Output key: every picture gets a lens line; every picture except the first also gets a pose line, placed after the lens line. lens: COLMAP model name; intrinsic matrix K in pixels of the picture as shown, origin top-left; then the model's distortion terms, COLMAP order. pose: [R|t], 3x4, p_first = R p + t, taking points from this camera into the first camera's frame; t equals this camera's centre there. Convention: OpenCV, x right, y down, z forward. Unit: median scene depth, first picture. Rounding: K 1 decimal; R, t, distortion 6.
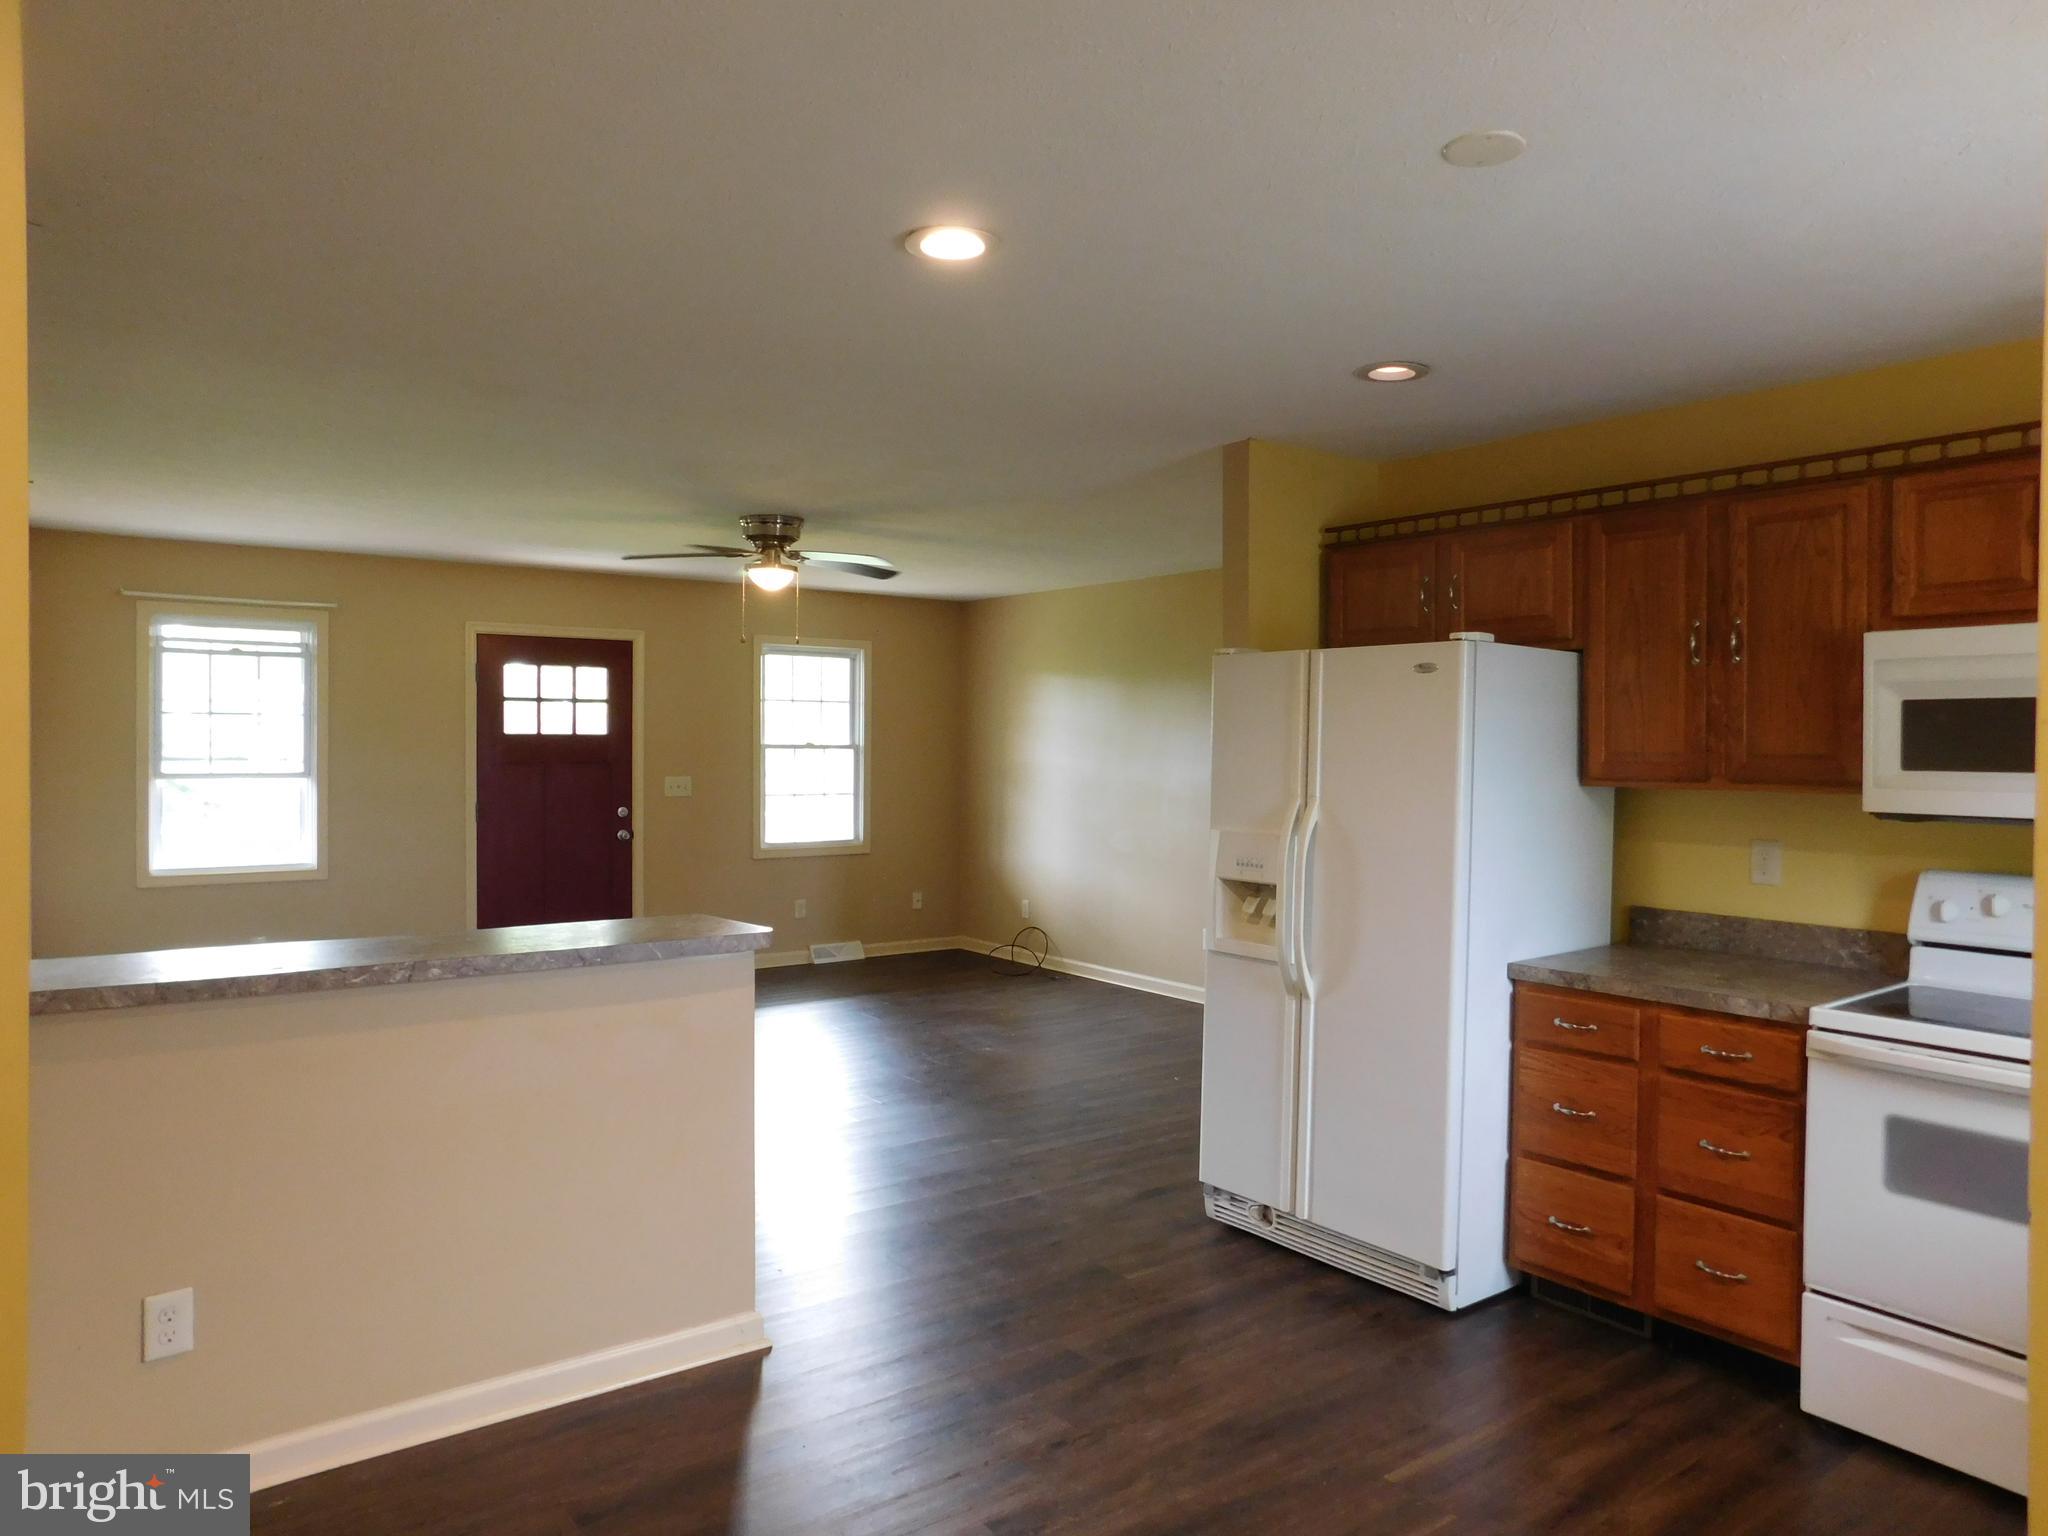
lens RADIAL K [[1357.1, 0, 1027.1], [0, 1357.1, 763.5], [0, 0, 1]] dist [-0.073611, 0.058726]
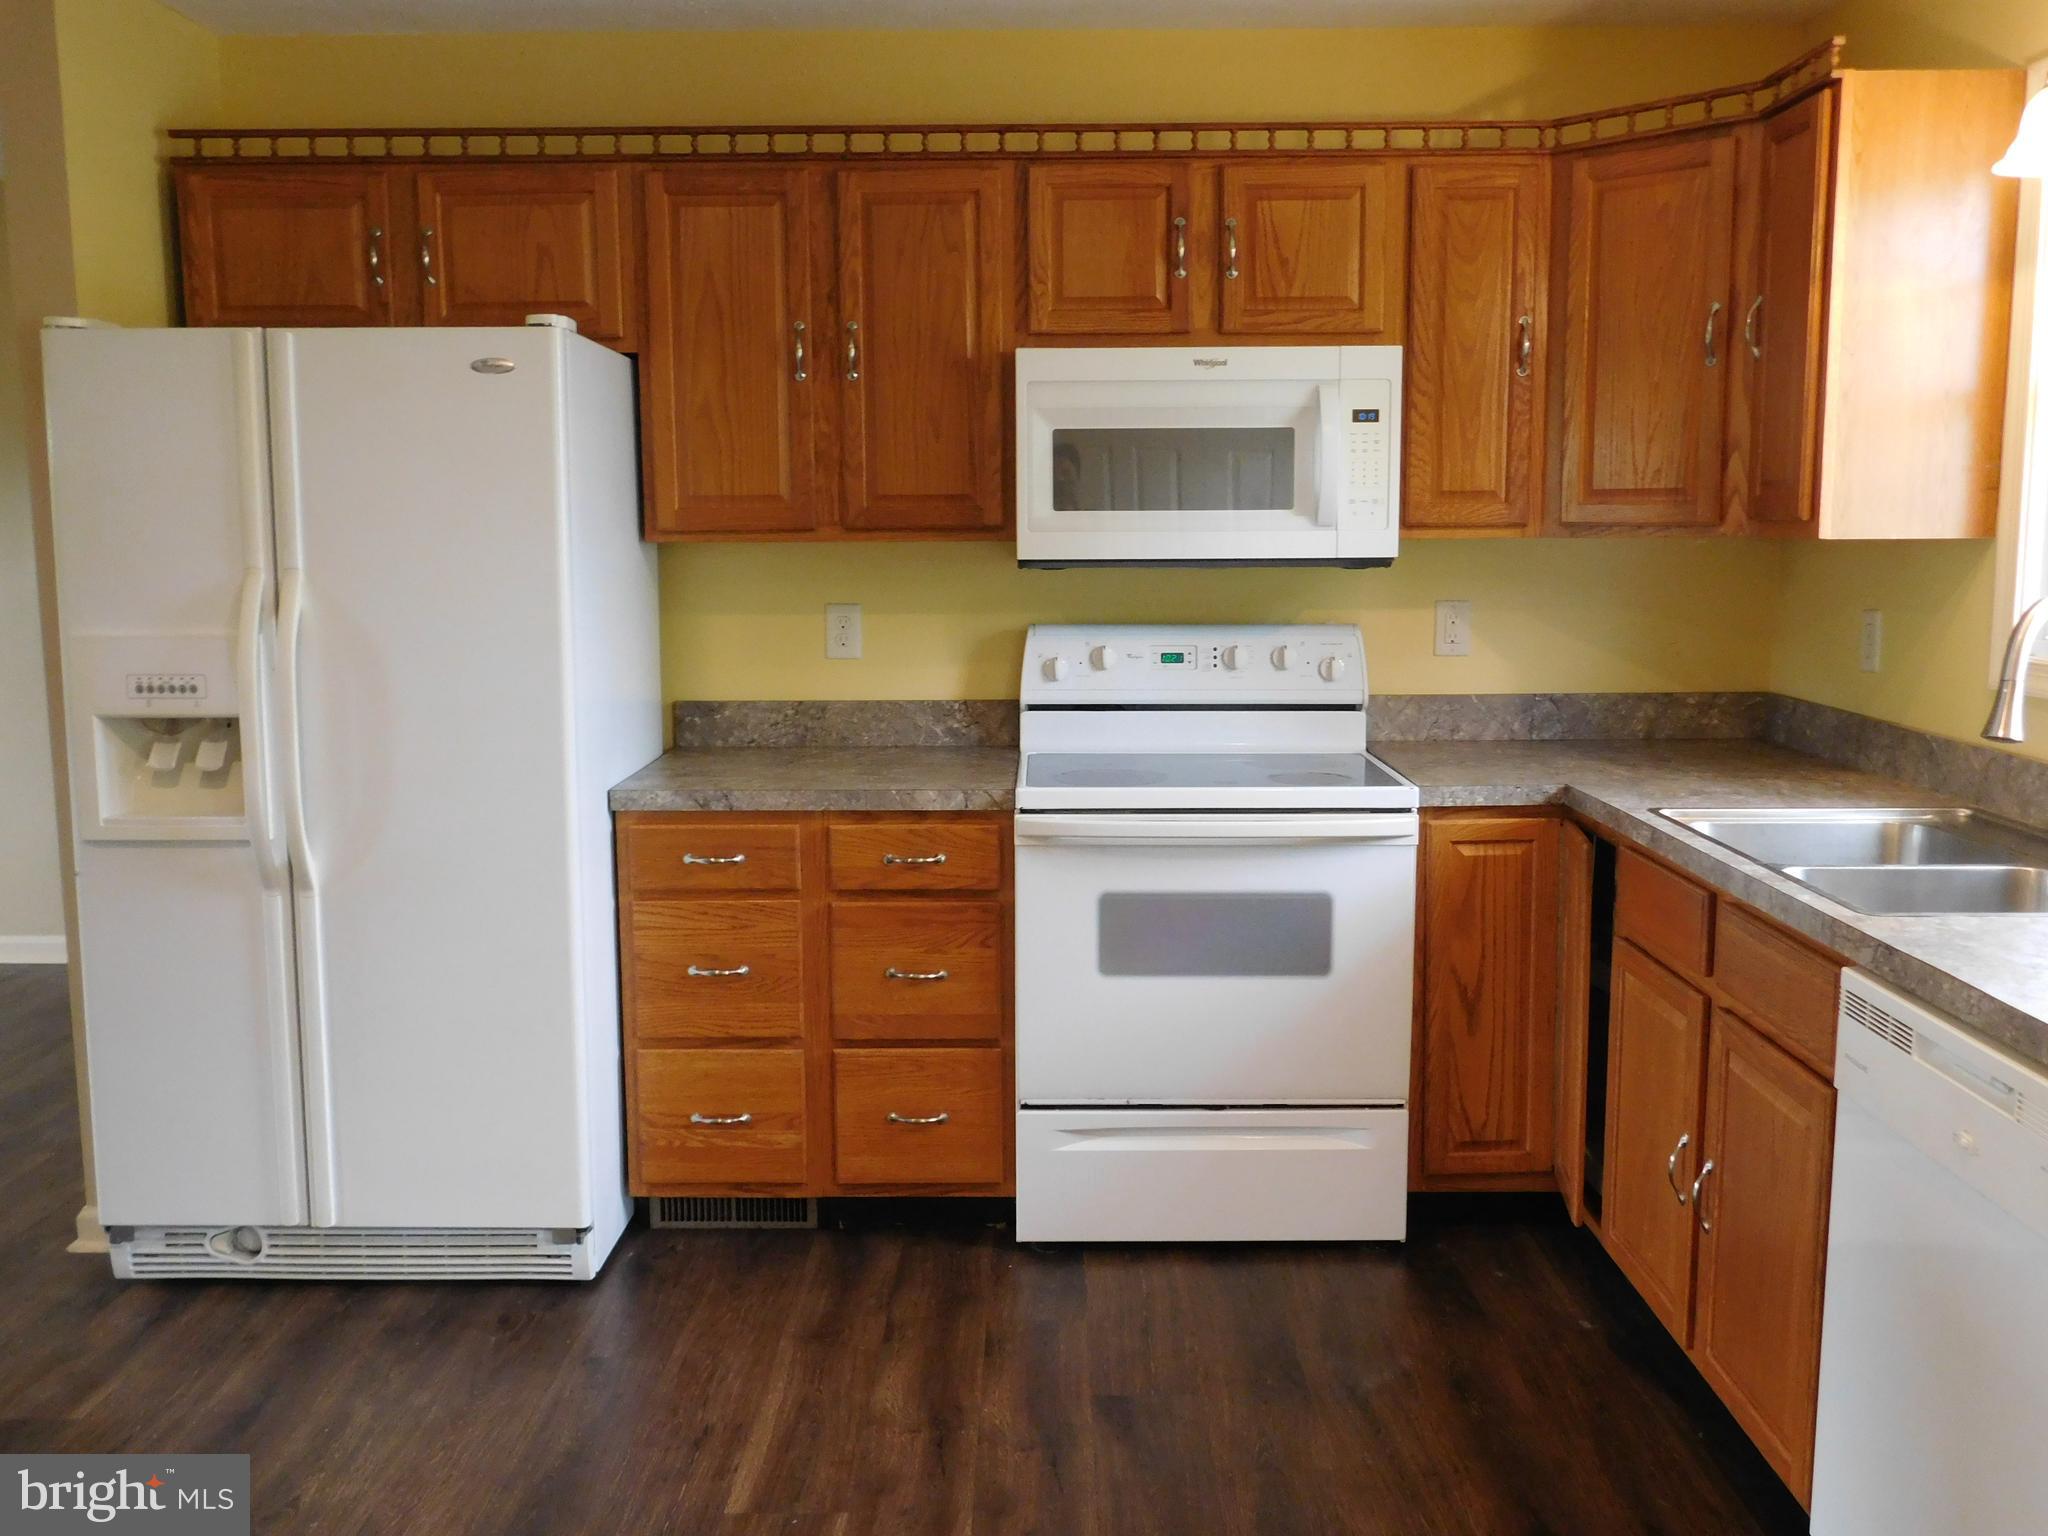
lens RADIAL K [[1788.2, 0, 1030.9], [0, 1788.2, 762.8], [0, 0, 1]] dist [-0.010616, 0.006762]
pose [[0.611079, -0.116616, 0.782932, -0.267815], [0.021368, 0.991158, 0.130954, 0.013831], [-0.791281, -0.063293, 0.608168, 0.253989]]
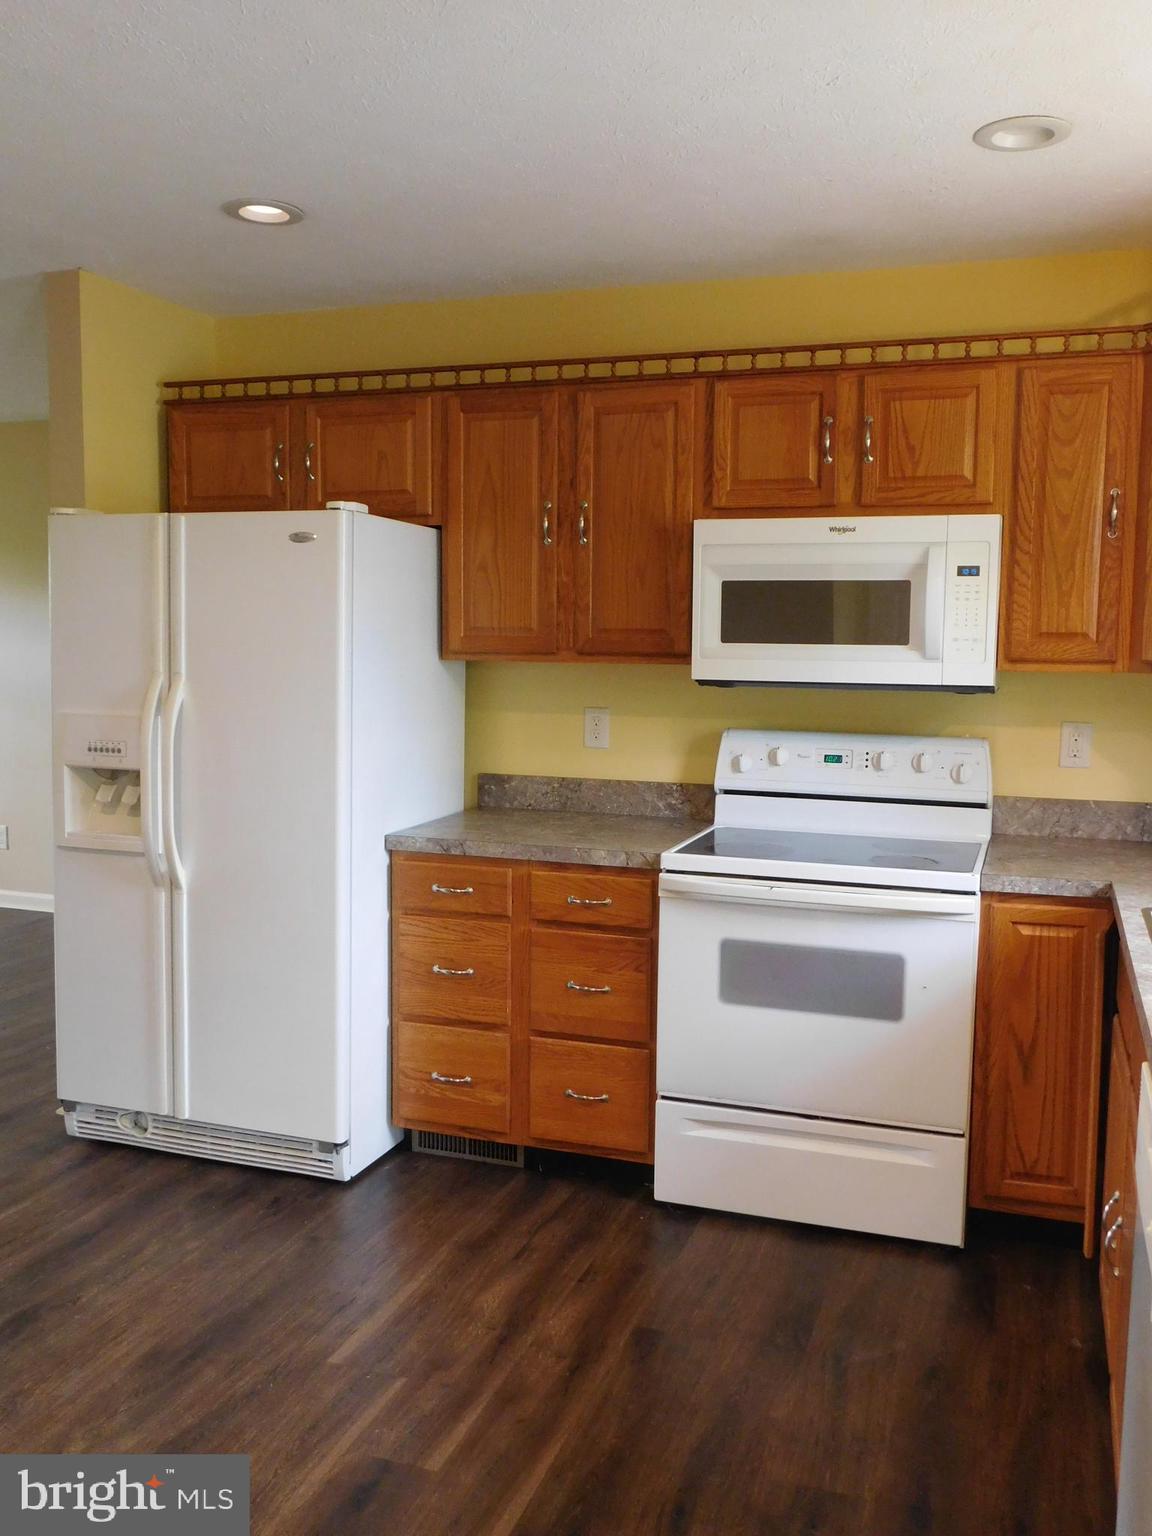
lens RADIAL K [[1341.1, 0, 580.4], [0, 1341.1, 777.1], [0, 0, 1]] dist [-0.010616, 0.006762]
pose [[0.833488, -0.055961, 0.549697, -0.078686], [0.002619, 0.995247, 0.097348, 0.007010], [-0.552532, -0.079699, 0.829672, 0.086465]]
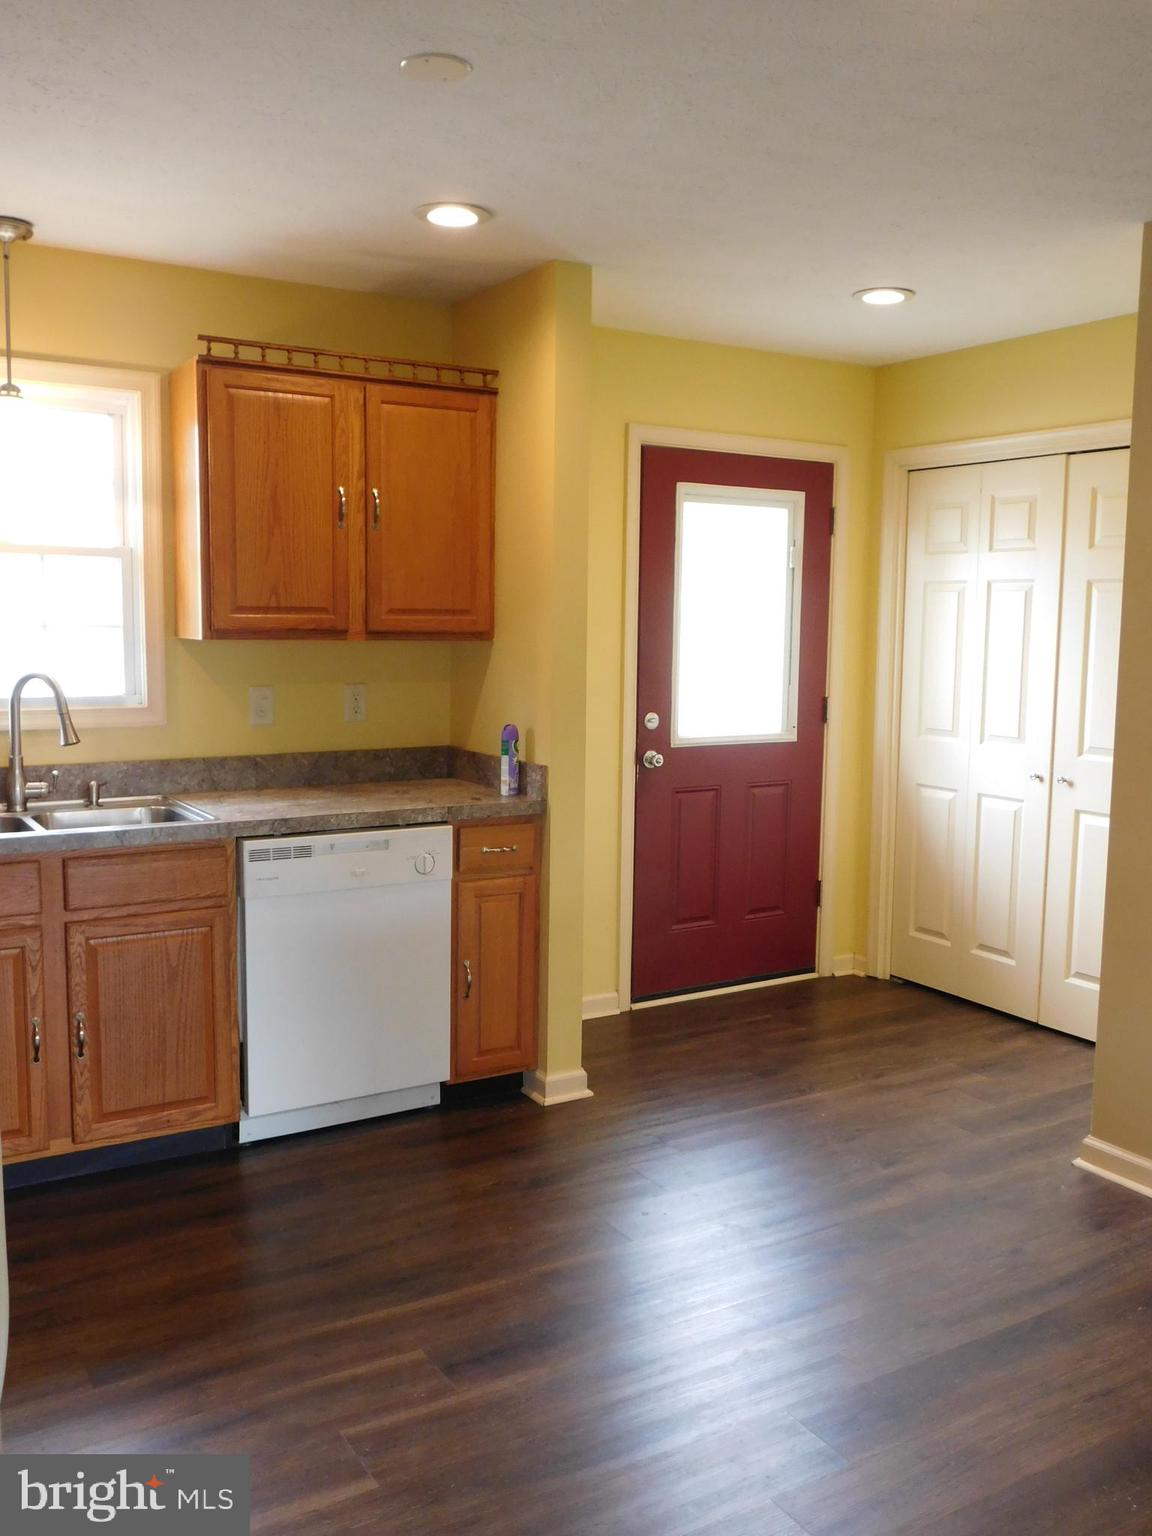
lens RADIAL K [[1341.1, 0, 577.4], [0, 1341.1, 774.4], [0, 0, 1]] dist [-0.010616, 0.006762]
pose [[-0.994938, -0.031523, 0.095415, 0.062861], [-0.018776, 0.991118, 0.131655, -0.014046], [-0.098718, 0.129197, -0.986693, 1.410846]]
